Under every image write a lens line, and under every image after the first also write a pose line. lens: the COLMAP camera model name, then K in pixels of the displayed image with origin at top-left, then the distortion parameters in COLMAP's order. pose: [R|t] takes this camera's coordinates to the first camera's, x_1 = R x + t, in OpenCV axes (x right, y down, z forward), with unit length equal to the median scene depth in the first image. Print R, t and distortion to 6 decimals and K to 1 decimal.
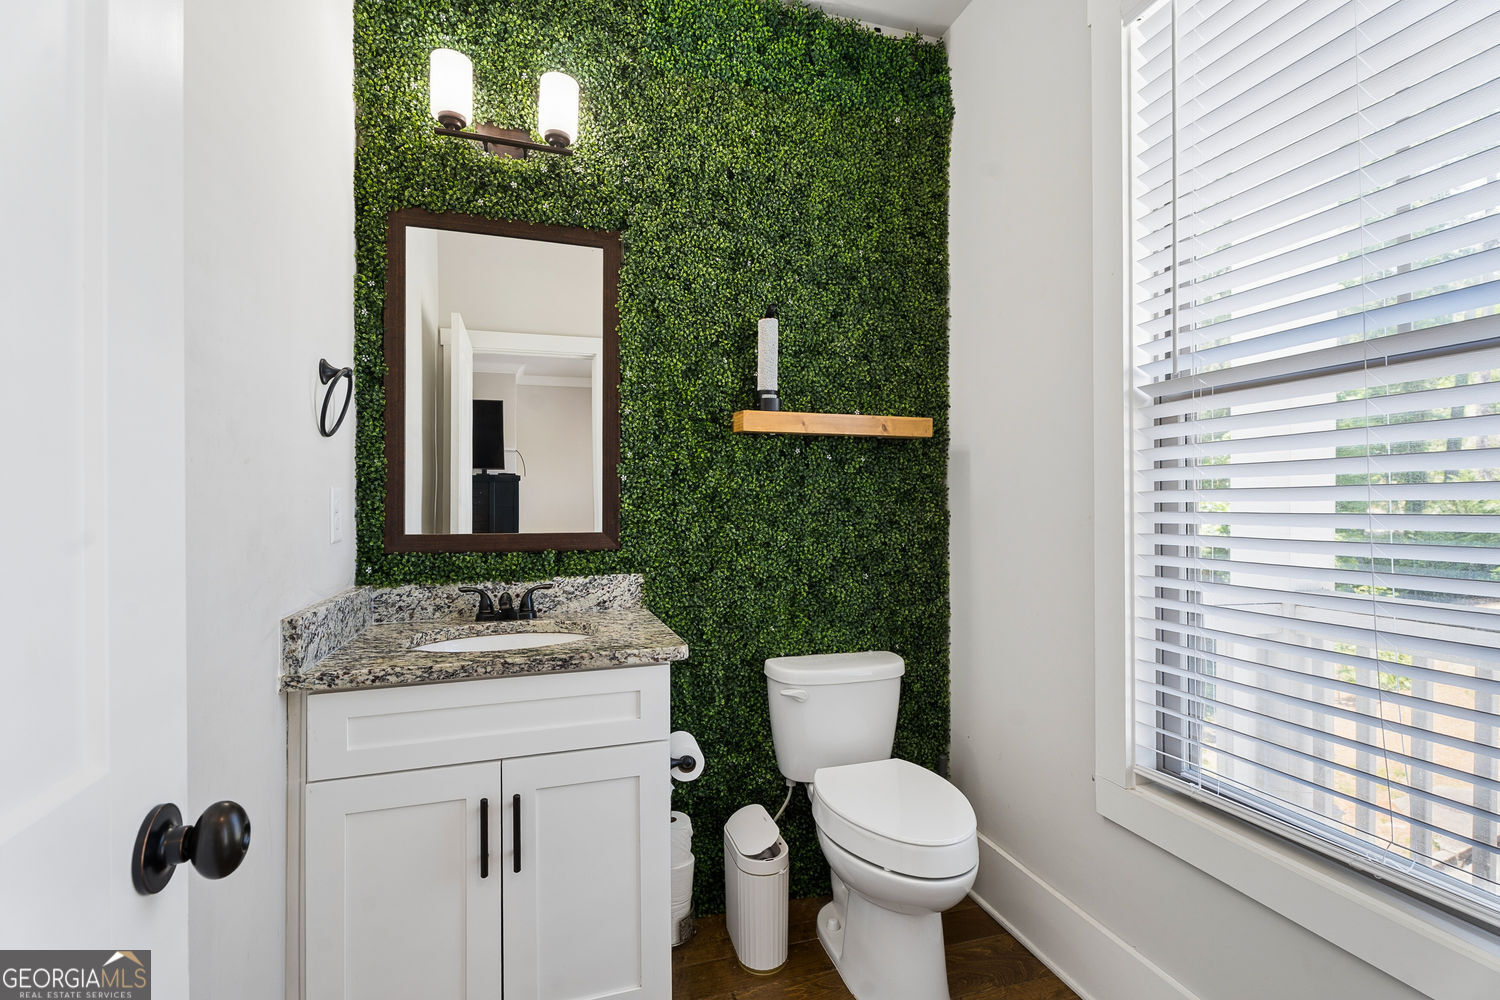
lens RADIAL K [[680.9, 0, 748.0], [0, 680.9, 508.8], [0, 0, 1]] dist [0.001509, -0.001671]
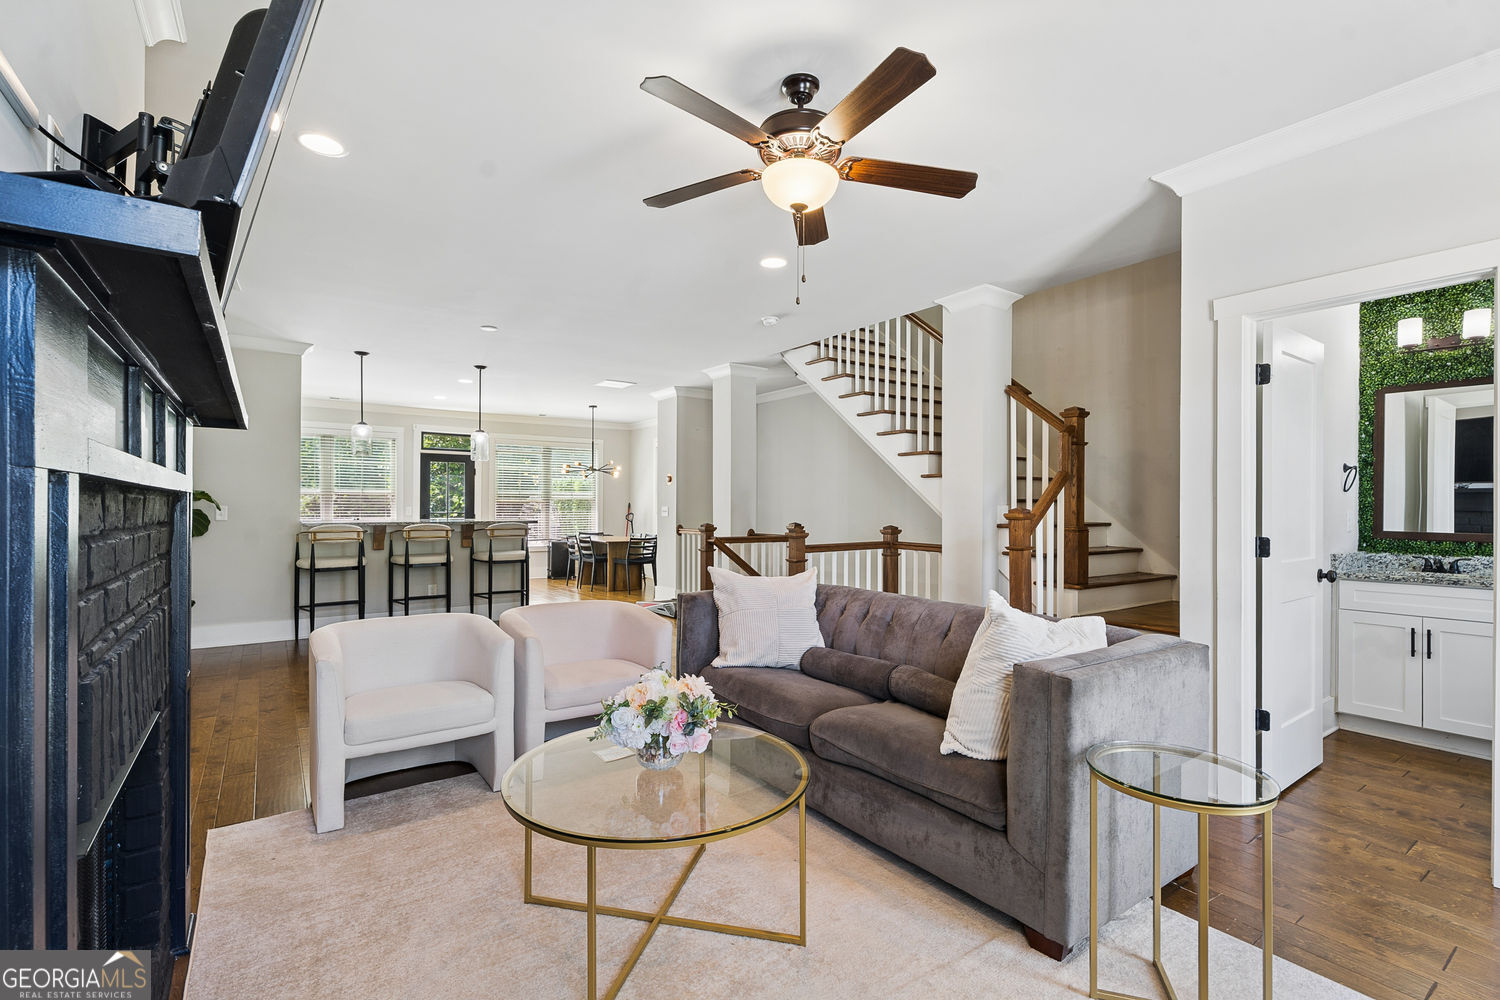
lens RADIAL K [[680.9, 0, 747.4], [0, 680.9, 507.6], [0, 0, 1]] dist [0.001509, -0.001671]
pose [[0.322763, 0.013387, -0.946385, 0.986500], [0.002542, 0.999884, 0.015010, -0.080697], [0.946476, -0.007250, 0.322691, -1.787121]]
